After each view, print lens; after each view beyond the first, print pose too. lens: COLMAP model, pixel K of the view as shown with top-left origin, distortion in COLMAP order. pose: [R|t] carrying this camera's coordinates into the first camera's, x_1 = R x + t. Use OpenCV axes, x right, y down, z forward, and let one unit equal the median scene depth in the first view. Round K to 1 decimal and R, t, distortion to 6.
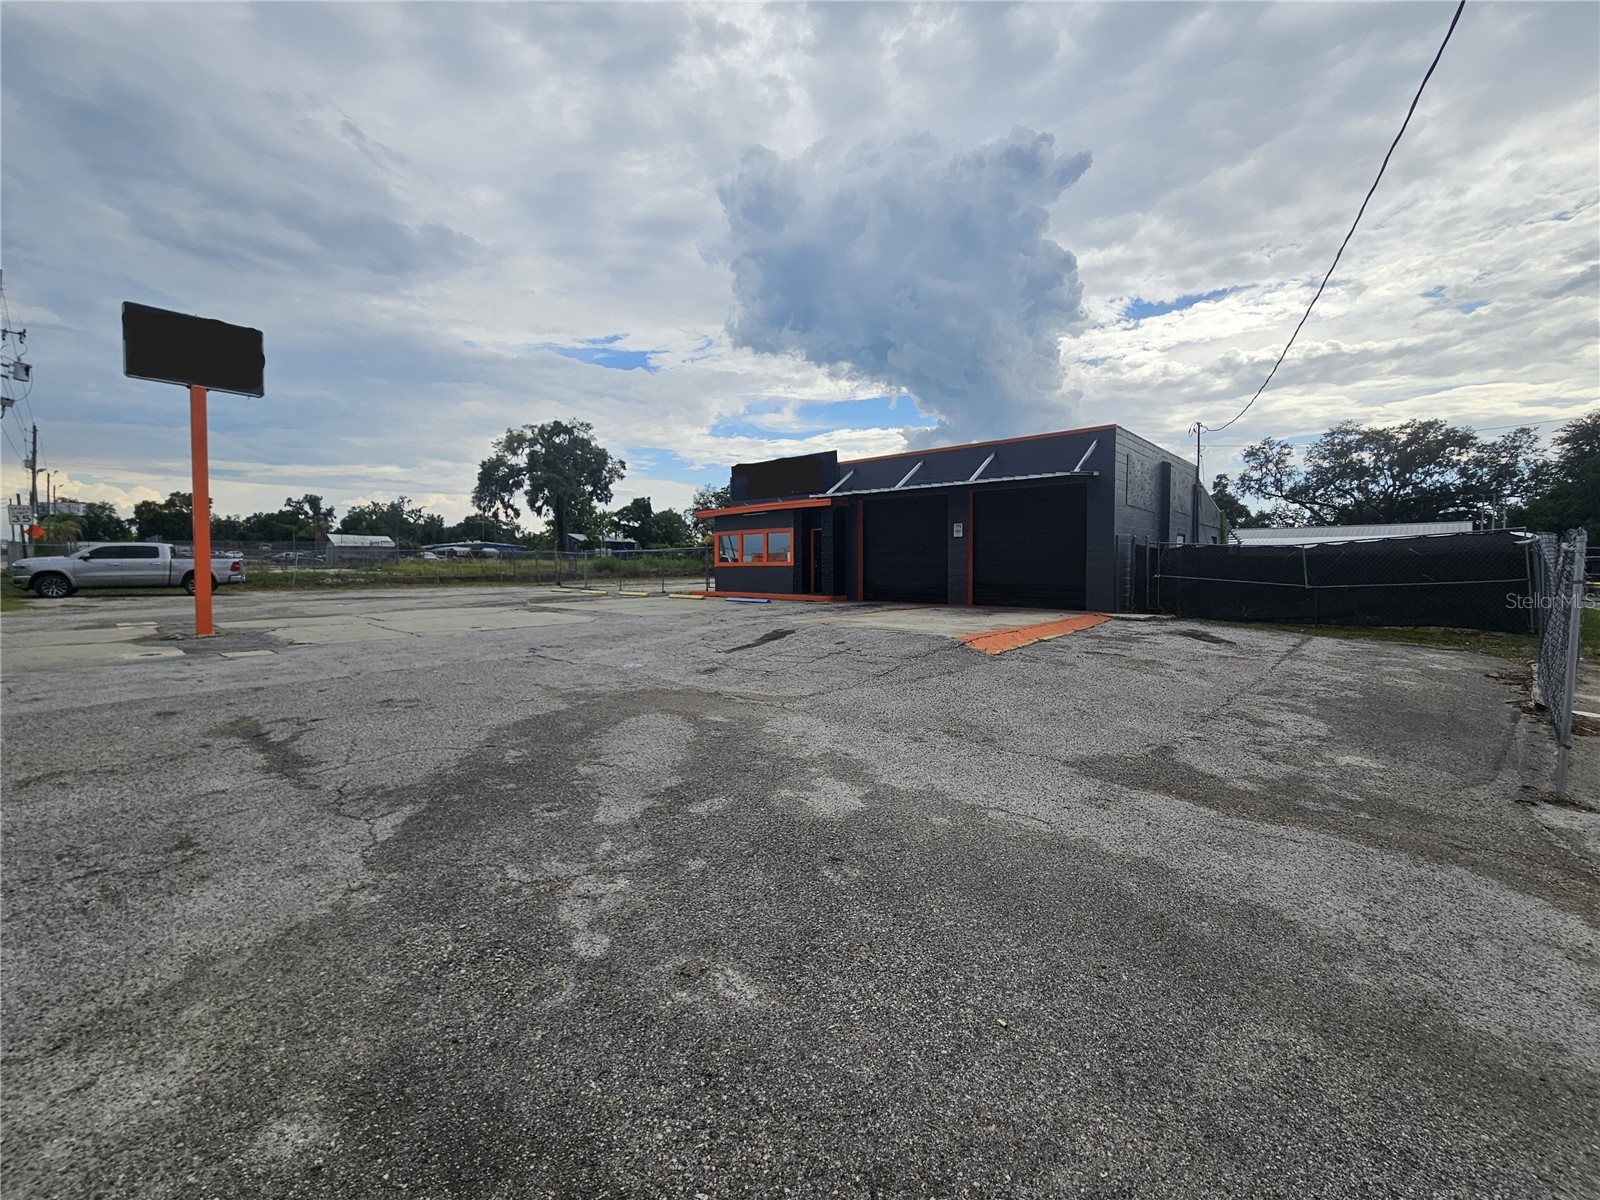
lens RADIAL K [[659.3, 0, 809.5], [0, 659.3, 597.9], [0, 0, 1]] dist [-0.000912, 0.000506]
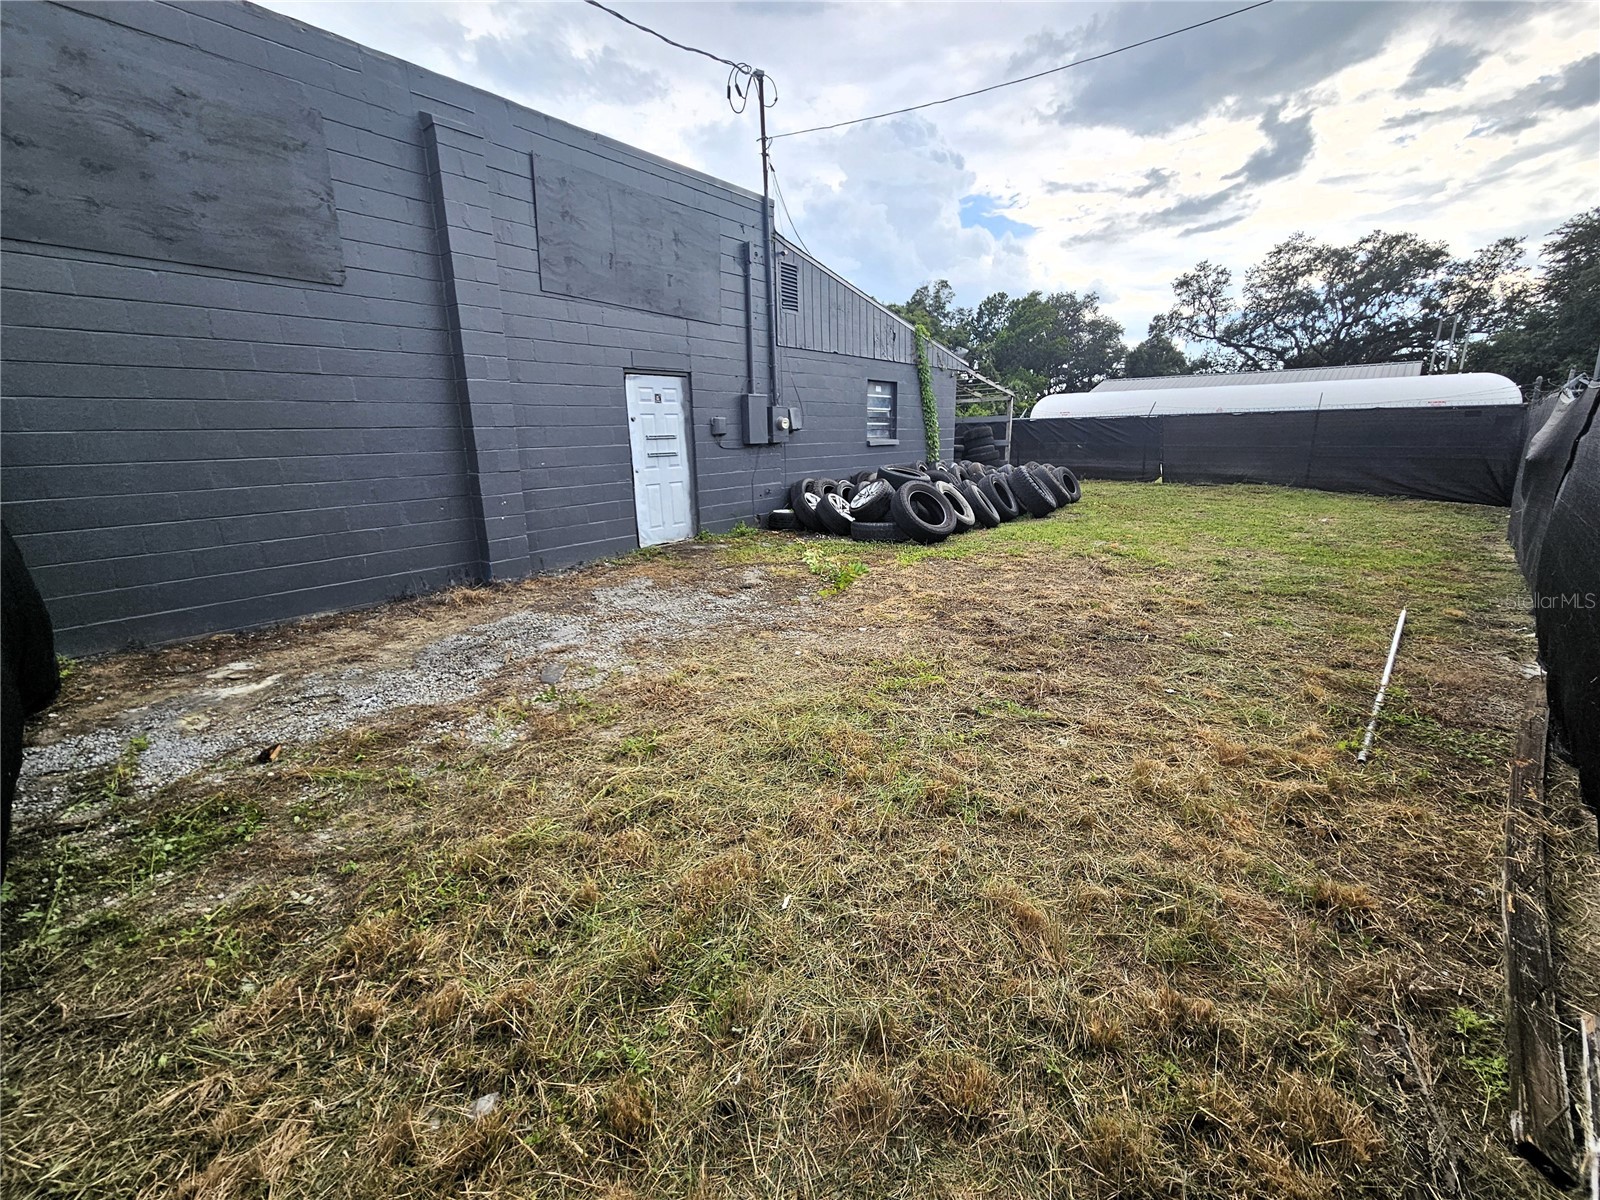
lens RADIAL K [[659.3, 0, 809.3], [0, 659.3, 606.1], [0, 0, 1]] dist [-0.000912, 0.000506]
pose [[0.998275, -0.034359, 0.047616, 0.247040], [0.023649, 0.977512, 0.209551, -0.016215], [-0.053745, -0.208063, 0.976638, 0.230568]]
